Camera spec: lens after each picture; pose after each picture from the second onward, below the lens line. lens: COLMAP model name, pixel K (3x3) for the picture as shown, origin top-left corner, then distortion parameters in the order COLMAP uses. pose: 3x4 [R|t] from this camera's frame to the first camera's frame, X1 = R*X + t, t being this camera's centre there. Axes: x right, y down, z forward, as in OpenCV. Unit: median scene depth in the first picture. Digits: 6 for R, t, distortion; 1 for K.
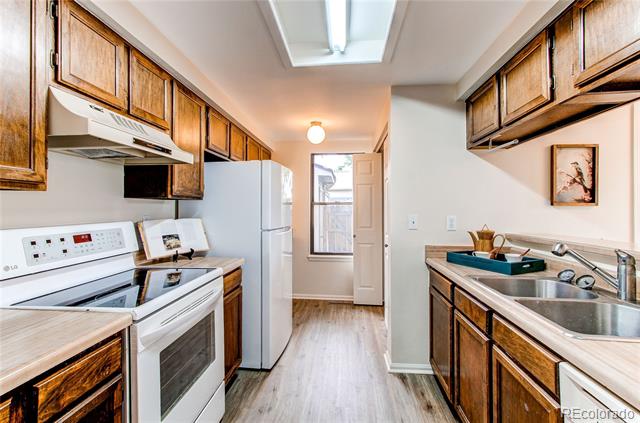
lens RADIAL K [[302.3, 0, 316.6], [0, 302.3, 204.3], [0, 0, 1]] dist [0.021217, 0.000011]
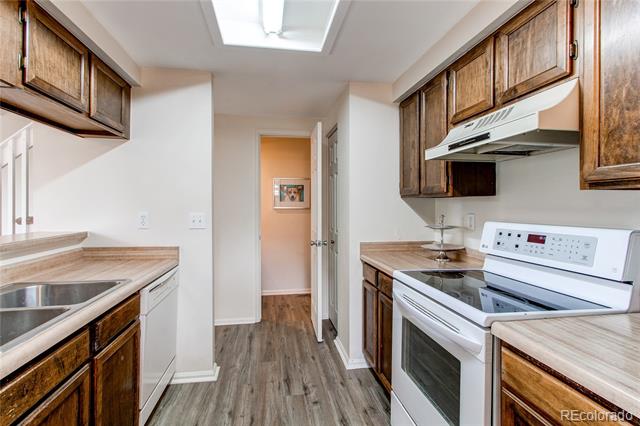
lens RADIAL K [[310.3, 0, 315.3], [0, 310.3, 205.1], [0, 0, 1]] dist [0.000318, 0.000296]
pose [[-0.968507, -0.006155, -0.248908, 0.132934], [-0.003100, 0.999915, -0.012664, 0.016783], [0.248965, -0.011494, -0.968444, 1.515573]]
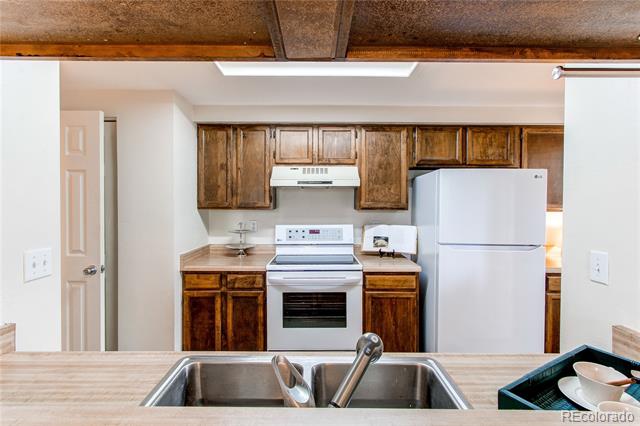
lens RADIAL K [[310.3, 0, 315.3], [0, 310.3, 205.1], [0, 0, 1]] dist [0.000318, 0.000296]
pose [[0.093892, 0.006384, -0.995562, 1.018465], [0.010351, 0.999919, 0.007388, -0.061151], [0.995529, -0.010999, 0.093818, 0.702583]]
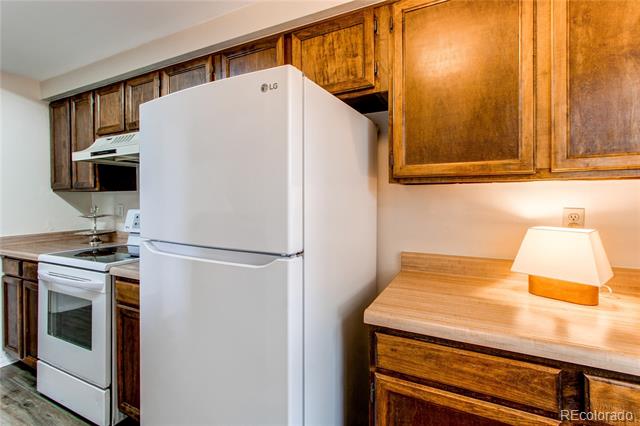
lens RADIAL K [[300.2, 0, 316.8], [0, 300.2, 199.6], [0, 0, 1]] dist [0.003329, 0.001194]
pose [[-0.365097, 0.004354, -0.930959, 0.295220], [0.019693, 0.999801, -0.003047, 0.032883], [0.930761, -0.019446, -0.365110, 1.965840]]
